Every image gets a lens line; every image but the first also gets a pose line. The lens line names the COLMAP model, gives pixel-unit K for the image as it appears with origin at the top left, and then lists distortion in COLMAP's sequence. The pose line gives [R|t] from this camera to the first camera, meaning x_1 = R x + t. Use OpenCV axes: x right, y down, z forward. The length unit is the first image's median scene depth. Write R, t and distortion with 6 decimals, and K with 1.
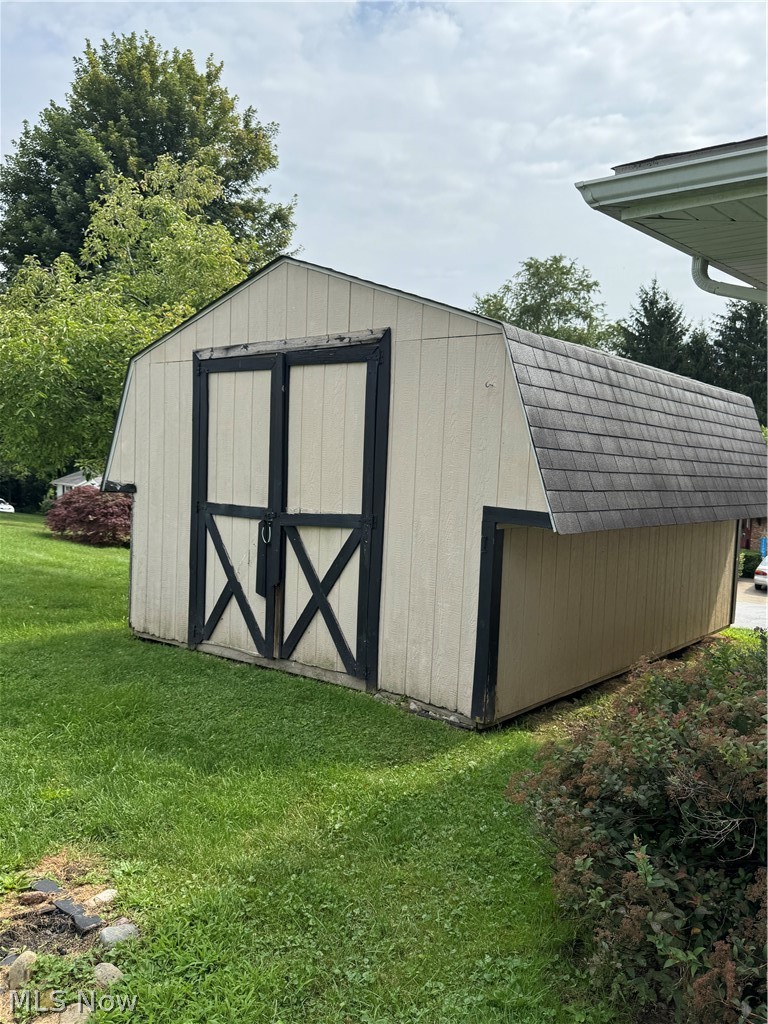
lens RADIAL K [[788.5, 0, 386.4], [0, 788.5, 505.5], [0, 0, 1]] dist [0.007132, -0.021623]
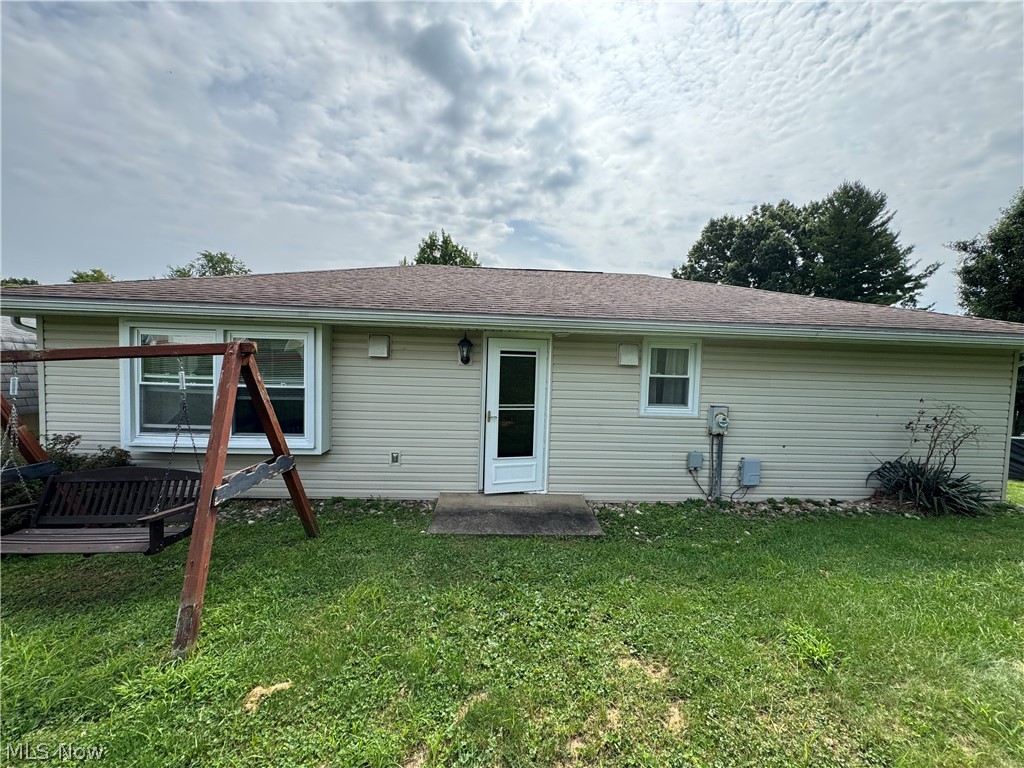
lens RADIAL K [[408.4, 0, 514.0], [0, 408.4, 380.2], [0, 0, 1]] dist [-0.002817, 0.000925]
pose [[0.736953, -0.037842, 0.674884, 0.331947], [0.047990, 0.998841, 0.003603, -0.002949], [-0.674238, 0.029732, 0.737915, -0.547403]]
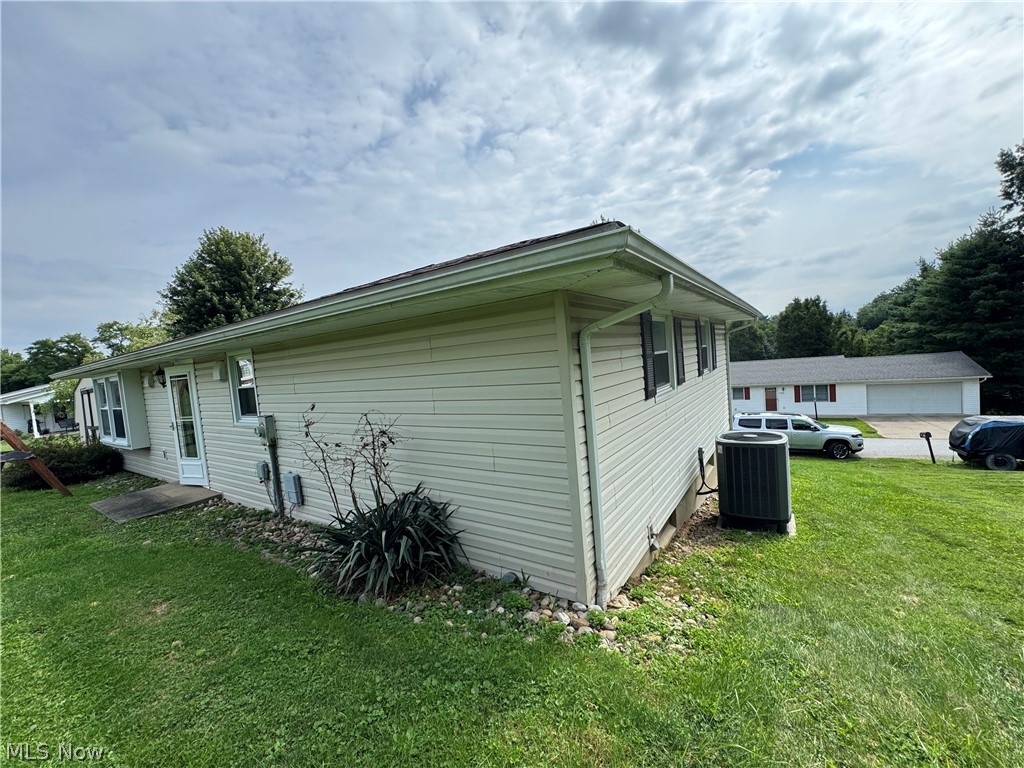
lens RADIAL K [[408.4, 0, 519.4], [0, 408.4, 392.5], [0, 0, 1]] dist [-0.002817, 0.000925]
pose [[0.989540, -0.120353, 0.079532, 1.201304], [0.120758, 0.992682, -0.000291, 0.055944], [-0.078915, 0.009892, 0.996832, -0.893115]]
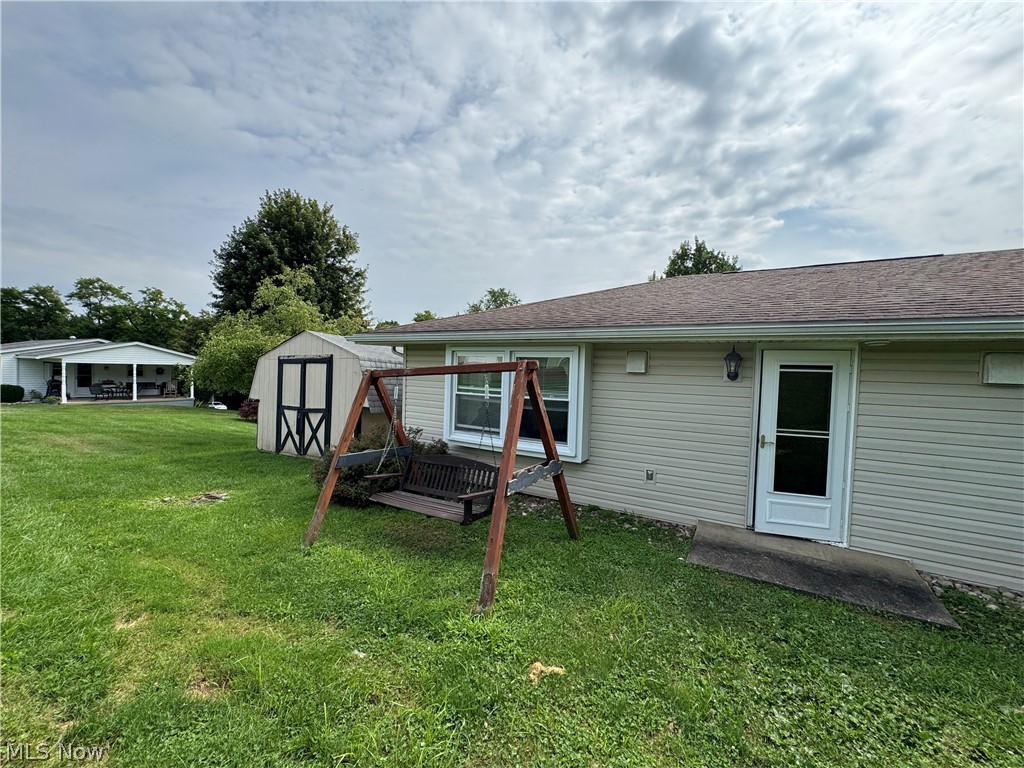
lens RADIAL K [[408.4, 0, 512.5], [0, 408.4, 380.7], [0, 0, 1]] dist [-0.002817, 0.000925]
pose [[0.987089, -0.004760, 0.160100, 0.300939], [0.013169, 0.998586, -0.051505, -0.004594], [-0.159628, 0.052949, 0.985756, -0.533657]]
